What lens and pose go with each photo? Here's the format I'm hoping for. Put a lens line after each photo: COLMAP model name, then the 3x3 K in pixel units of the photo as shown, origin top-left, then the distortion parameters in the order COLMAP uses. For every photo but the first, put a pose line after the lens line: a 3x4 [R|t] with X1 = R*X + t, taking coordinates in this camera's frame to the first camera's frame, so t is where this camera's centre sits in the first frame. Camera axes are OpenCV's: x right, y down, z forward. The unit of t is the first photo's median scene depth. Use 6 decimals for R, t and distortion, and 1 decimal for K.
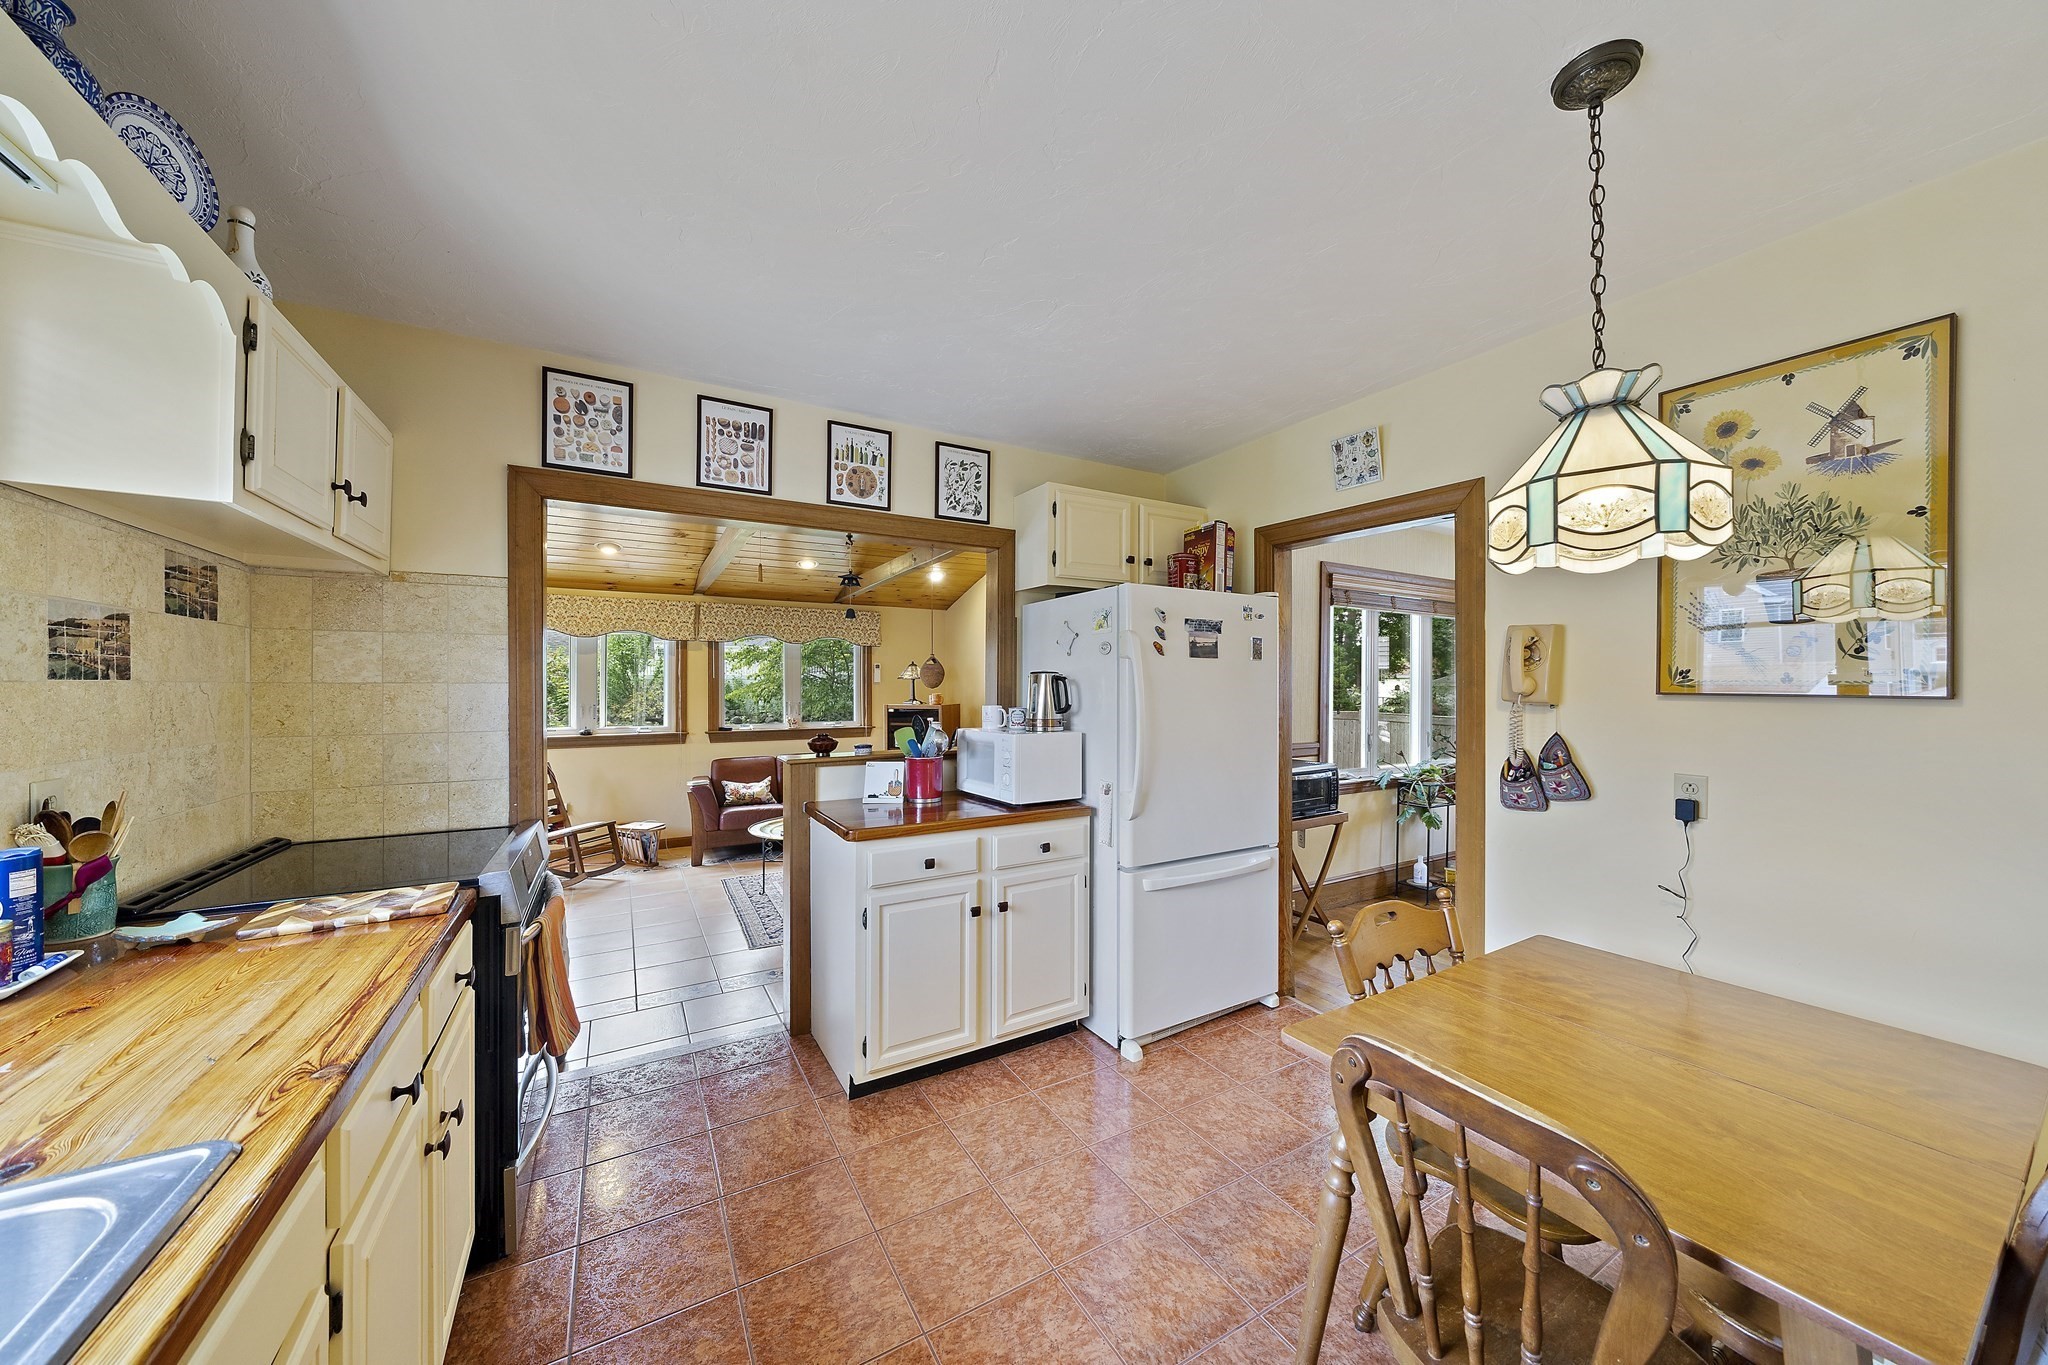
lens RADIAL K [[700.3, 0, 1029.1], [0, 700.3, 683.4], [0, 0, 1]] dist [-0.005612, 0.000582]
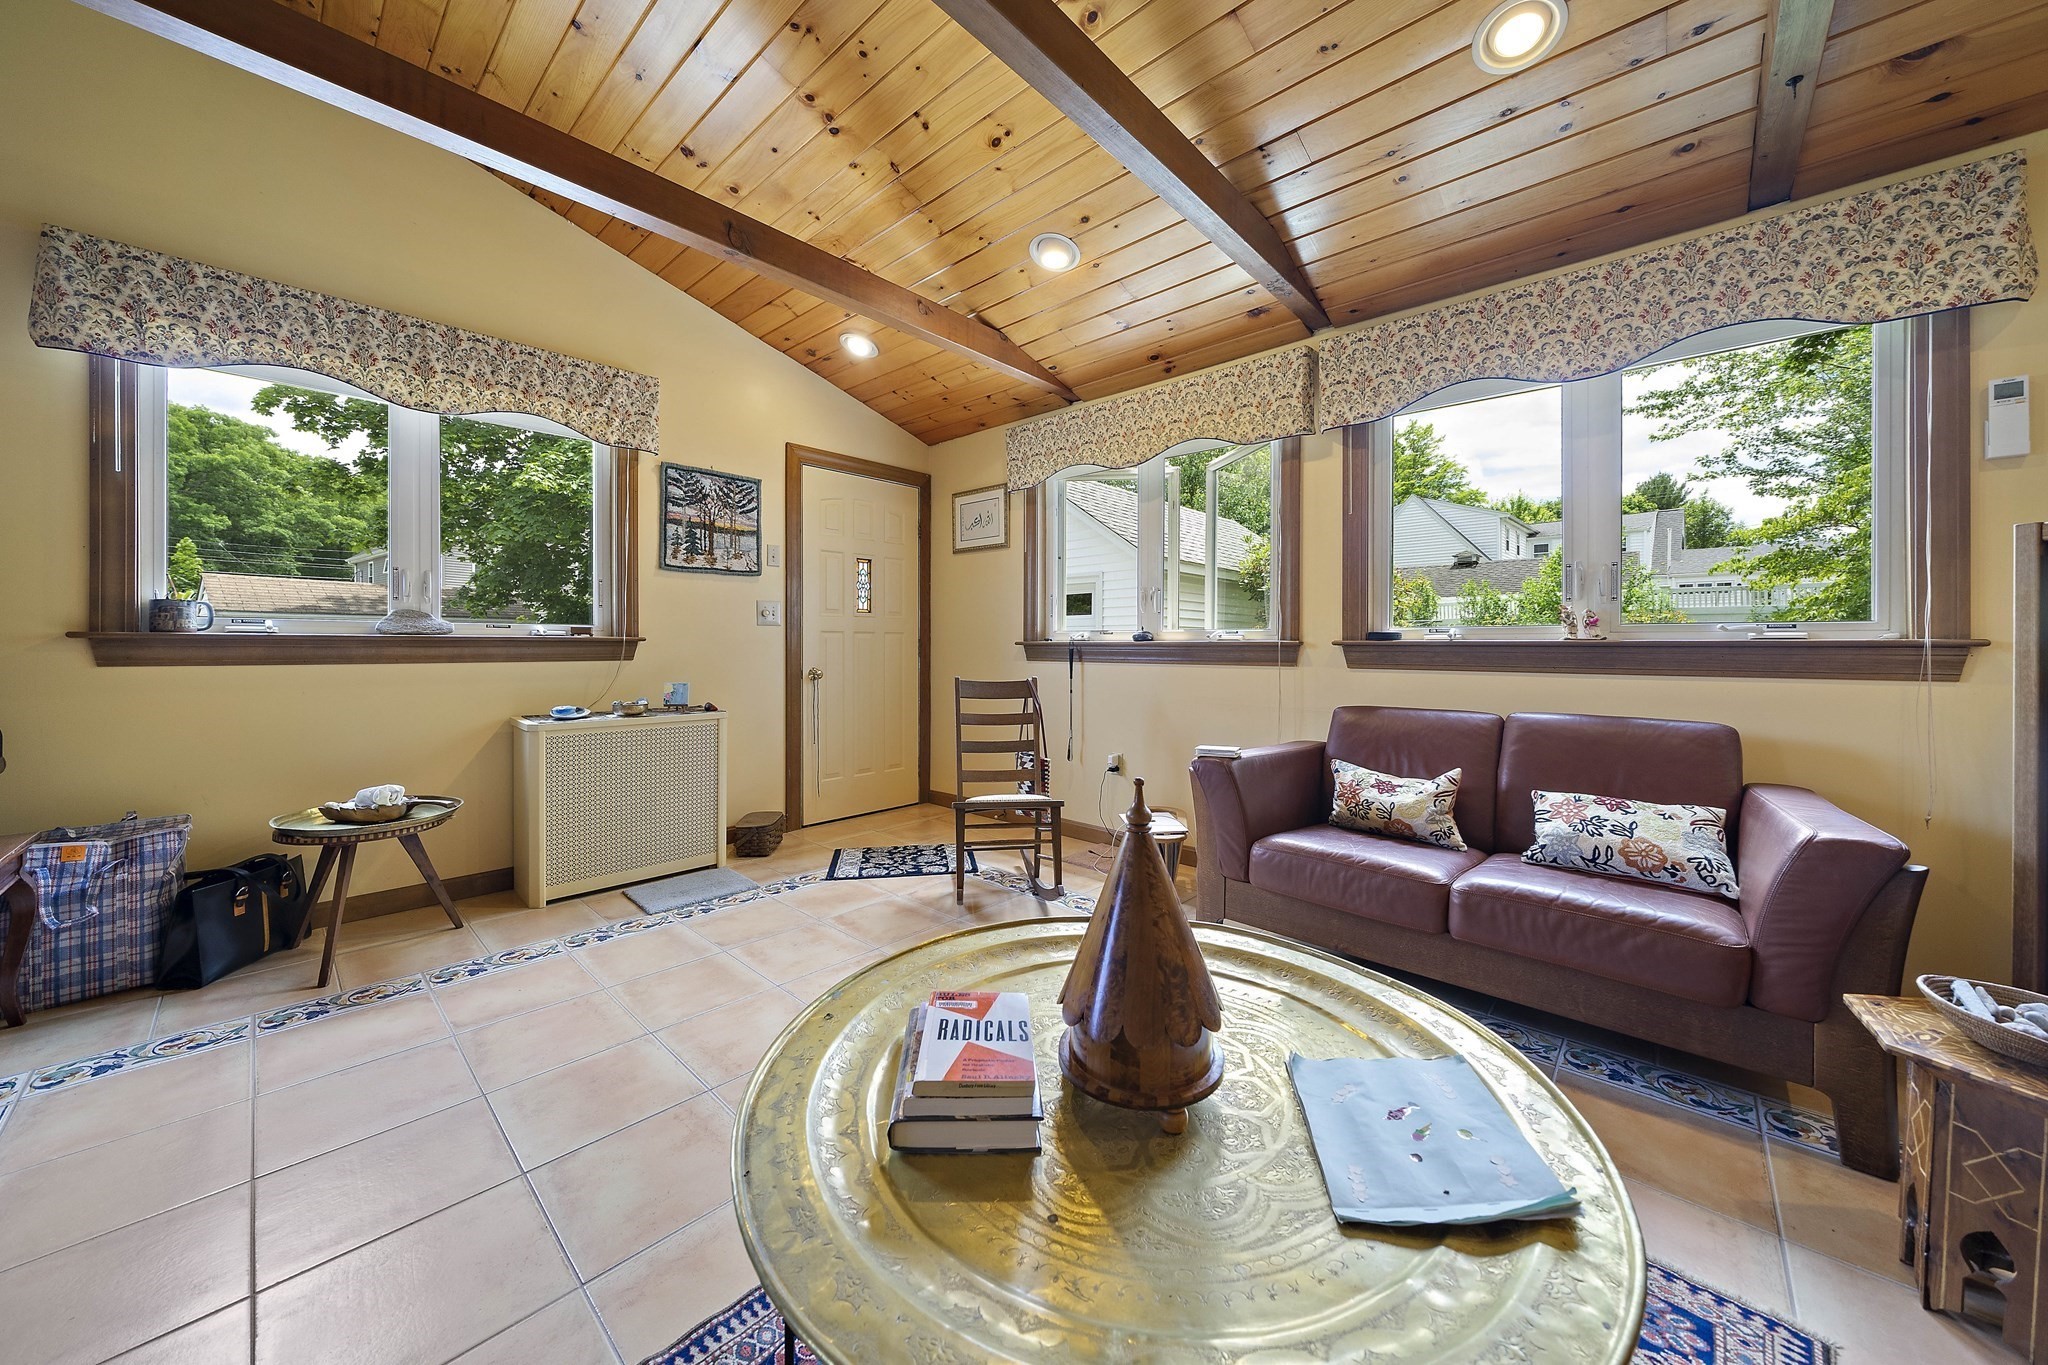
lens RADIAL K [[700.3, 0, 1039.5], [0, 700.3, 647.2], [0, 0, 1]] dist [-0.005612, 0.000582]
pose [[0.312060, 0.006576, -0.950039, -0.265524], [0.000399, 0.999975, 0.007053, 0.171296], [0.950062, -0.002580, 0.312050, 1.691993]]
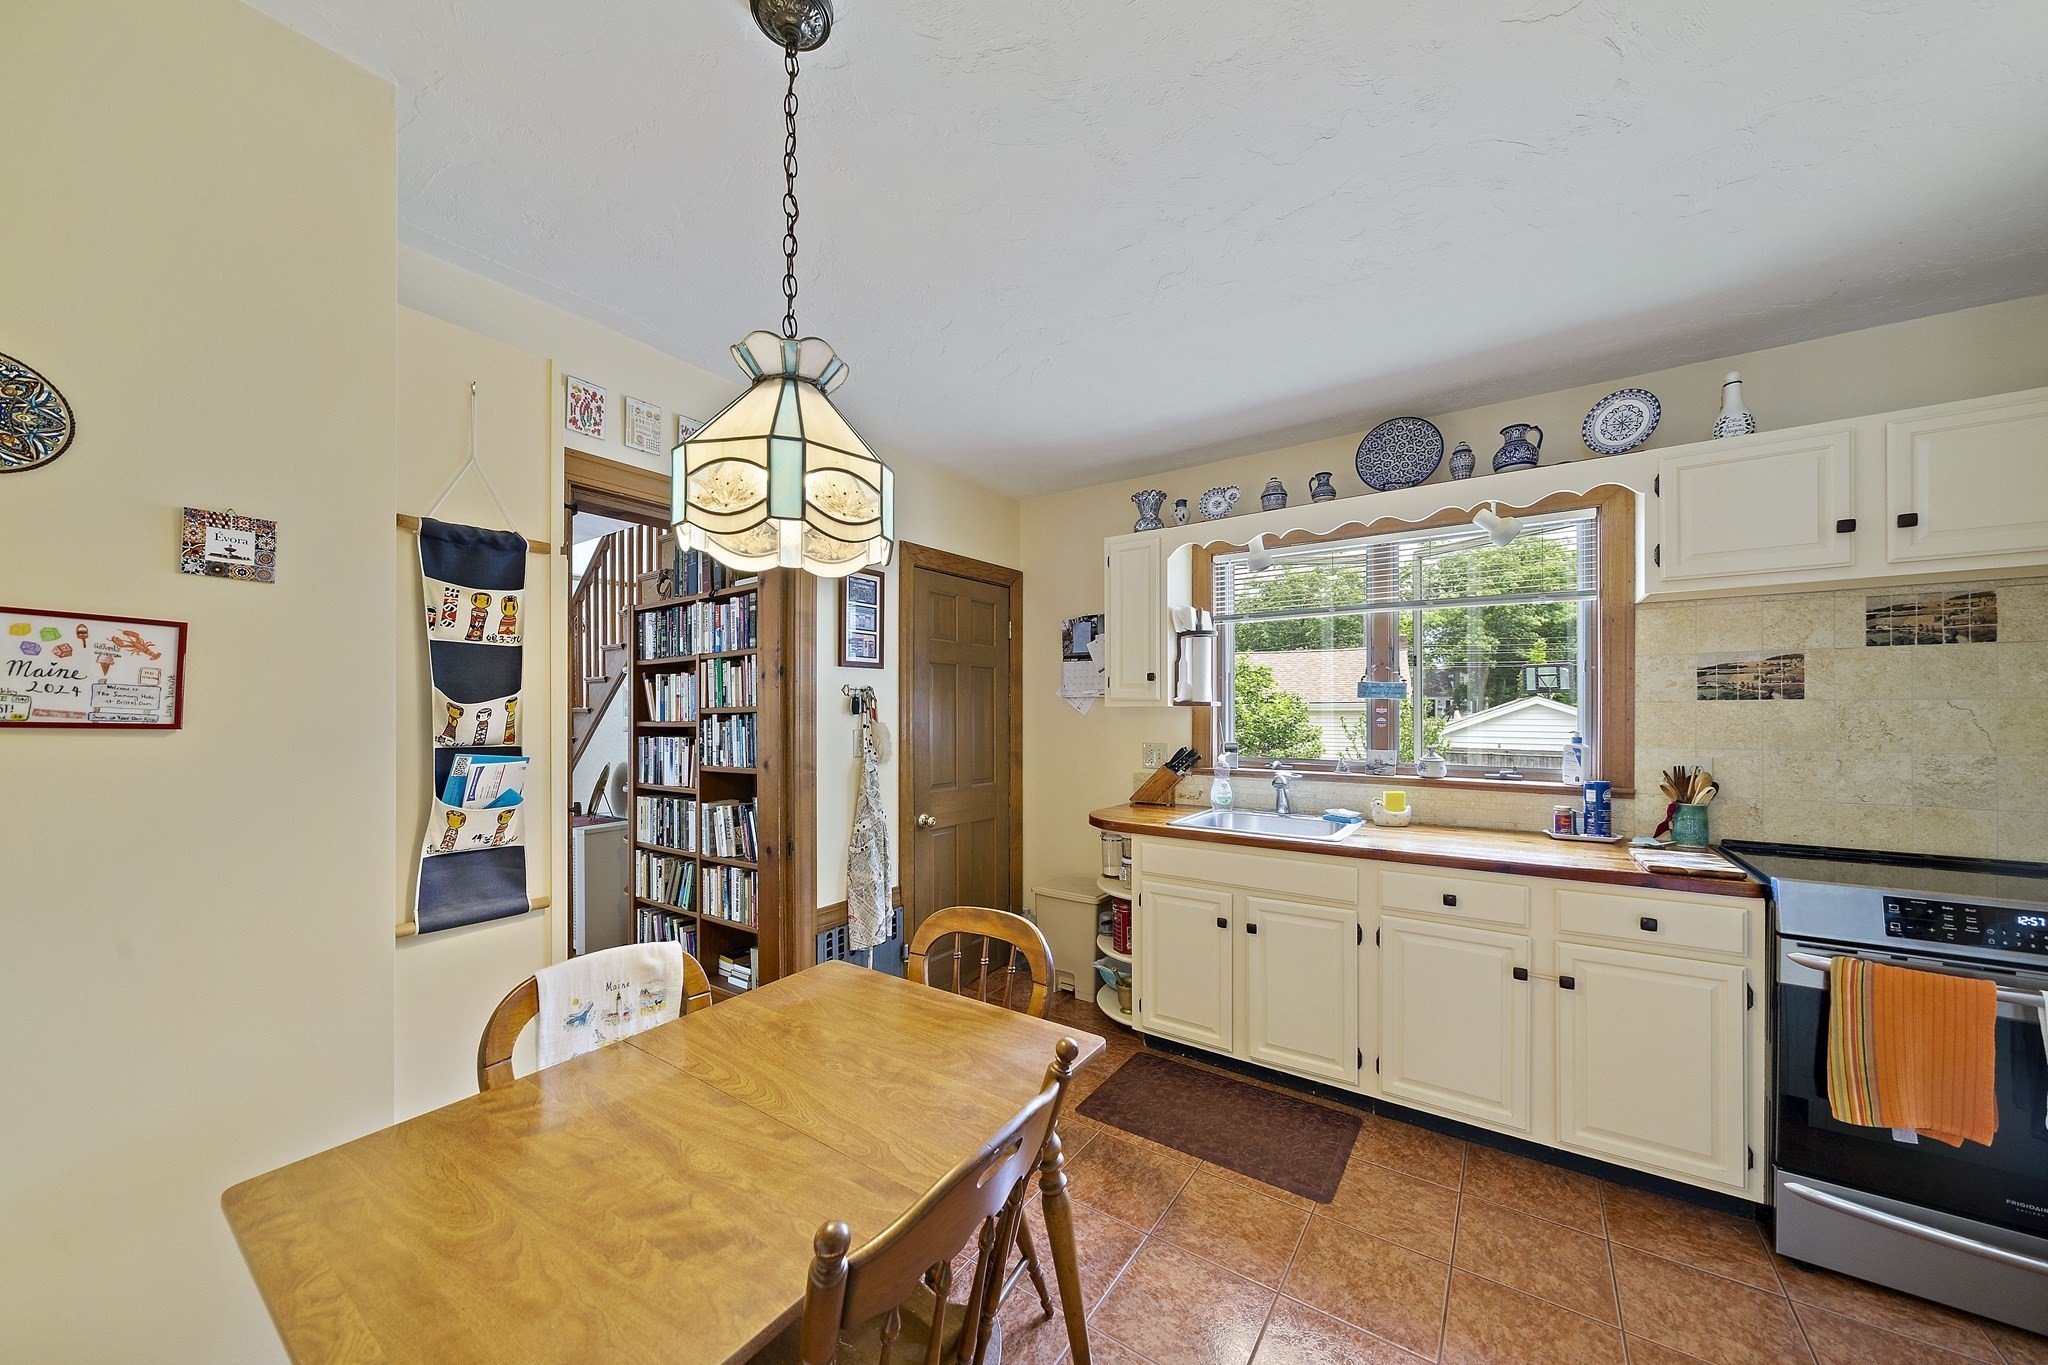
lens RADIAL K [[700.3, 0, 1035.4], [0, 700.3, 703.4], [0, 0, 1]] dist [-0.005612, 0.000582]
pose [[-0.907982, -0.003313, -0.418997, 0.428099], [0.002688, 0.999902, -0.013730, 0.011025], [0.419001, -0.013593, -0.907884, 0.918922]]
